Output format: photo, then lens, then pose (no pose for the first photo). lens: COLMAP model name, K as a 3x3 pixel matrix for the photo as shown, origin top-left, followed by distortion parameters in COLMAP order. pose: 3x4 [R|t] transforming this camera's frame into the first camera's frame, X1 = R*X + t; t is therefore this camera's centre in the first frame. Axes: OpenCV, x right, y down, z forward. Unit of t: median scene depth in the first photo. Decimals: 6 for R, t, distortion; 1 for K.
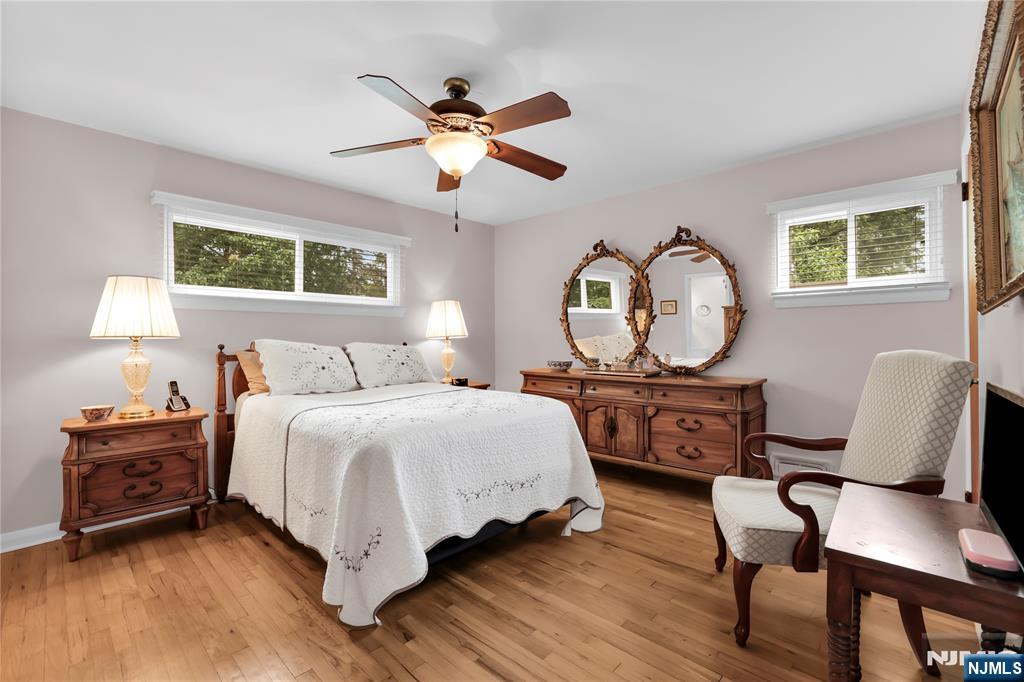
lens RADIAL K [[444.1, 0, 514.9], [0, 444.1, 336.6], [0, 0, 1]] dist [-0.029668, 0.000432]
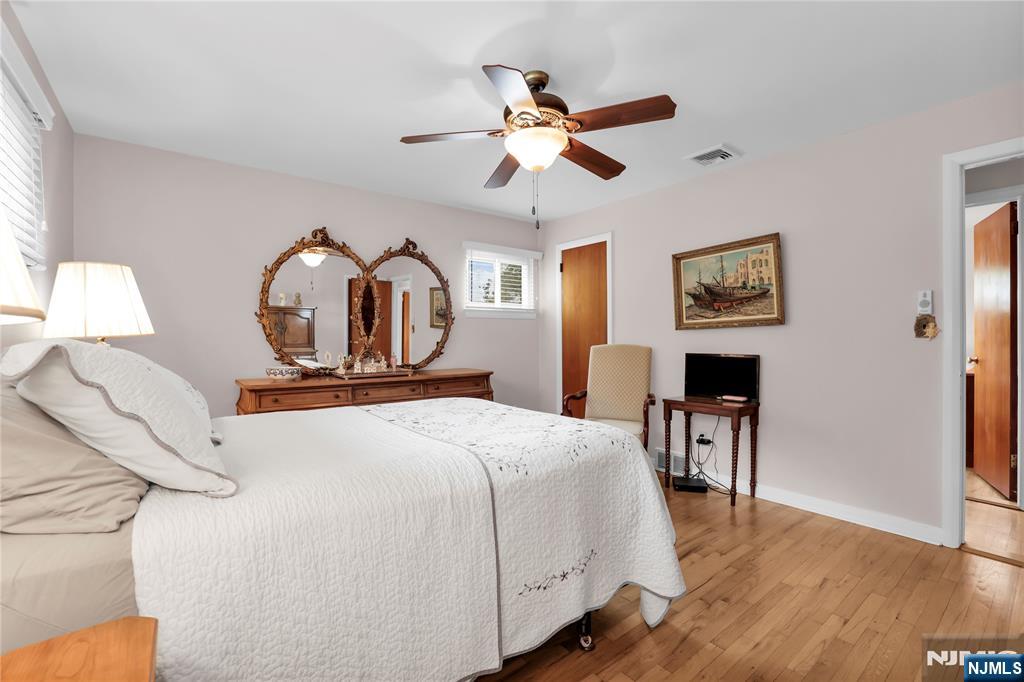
lens RADIAL K [[444.1, 0, 510.5], [0, 444.1, 338.1], [0, 0, 1]] dist [-0.029668, 0.000432]
pose [[0.169324, 0.001872, 0.985559, -0.729240], [-0.002252, 0.999996, -0.001513, 0.003000], [-0.985558, -0.001963, 0.169328, 0.589382]]
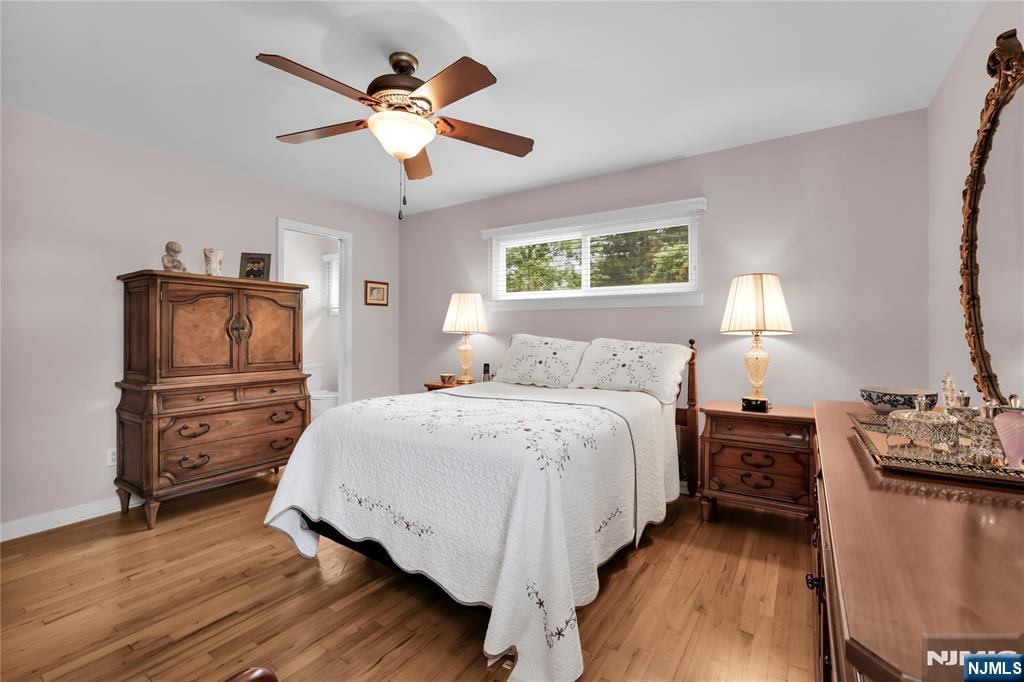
lens RADIAL K [[444.1, 0, 516.5], [0, 444.1, 337.4], [0, 0, 1]] dist [-0.029668, 0.000432]
pose [[0.164700, 0.010308, -0.986290, 0.532237], [-0.002197, 0.999947, 0.010084, 0.002671], [0.986341, 0.000506, 0.164713, 0.711363]]
